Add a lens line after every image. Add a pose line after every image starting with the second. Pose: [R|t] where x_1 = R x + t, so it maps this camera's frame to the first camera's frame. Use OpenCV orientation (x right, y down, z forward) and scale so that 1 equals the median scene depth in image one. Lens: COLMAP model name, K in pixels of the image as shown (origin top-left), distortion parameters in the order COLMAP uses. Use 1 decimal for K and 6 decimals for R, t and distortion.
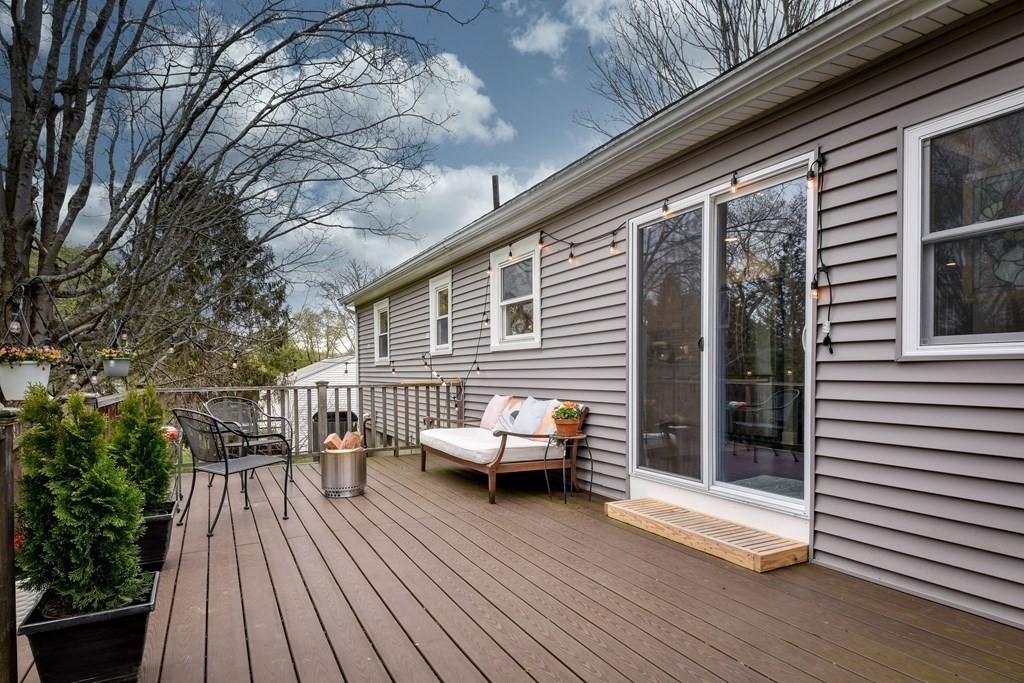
lens RADIAL K [[550.1, 0, 509.5], [0, 550.1, 383.0], [0, 0, 1]] dist [0.068792, -0.051934]
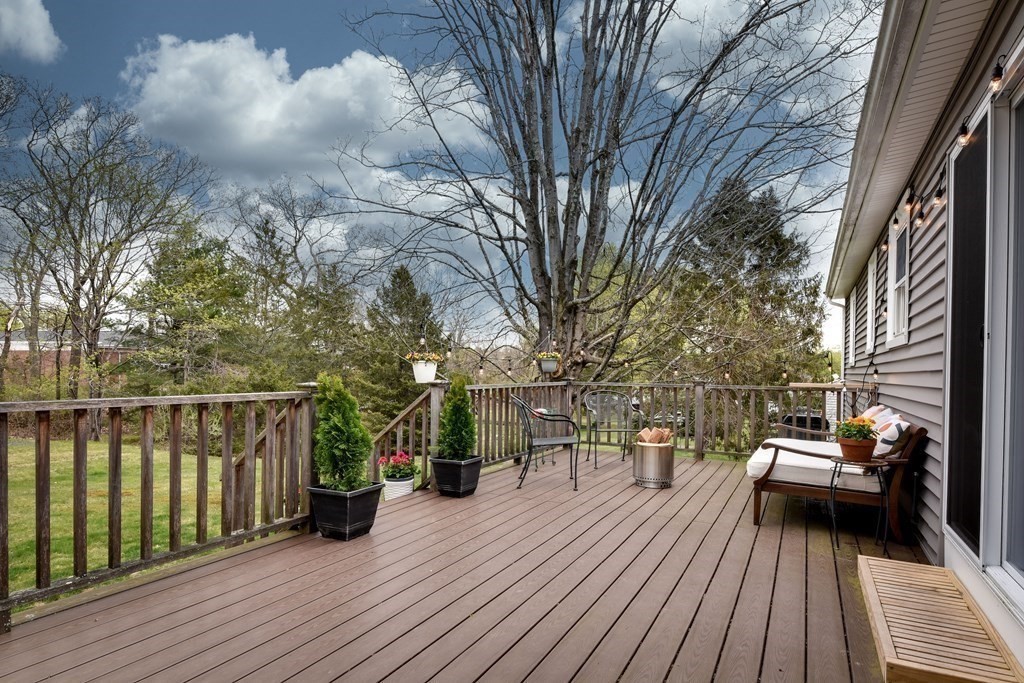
lens RADIAL K [[550.1, 0, 509.5], [0, 550.1, 383.0], [0, 0, 1]] dist [0.068792, -0.051934]
pose [[0.584277, 0.037791, -0.810674, 0.410493], [-0.036449, 0.999129, 0.020306, -0.009285], [0.810735, 0.017684, 0.585146, 0.143368]]
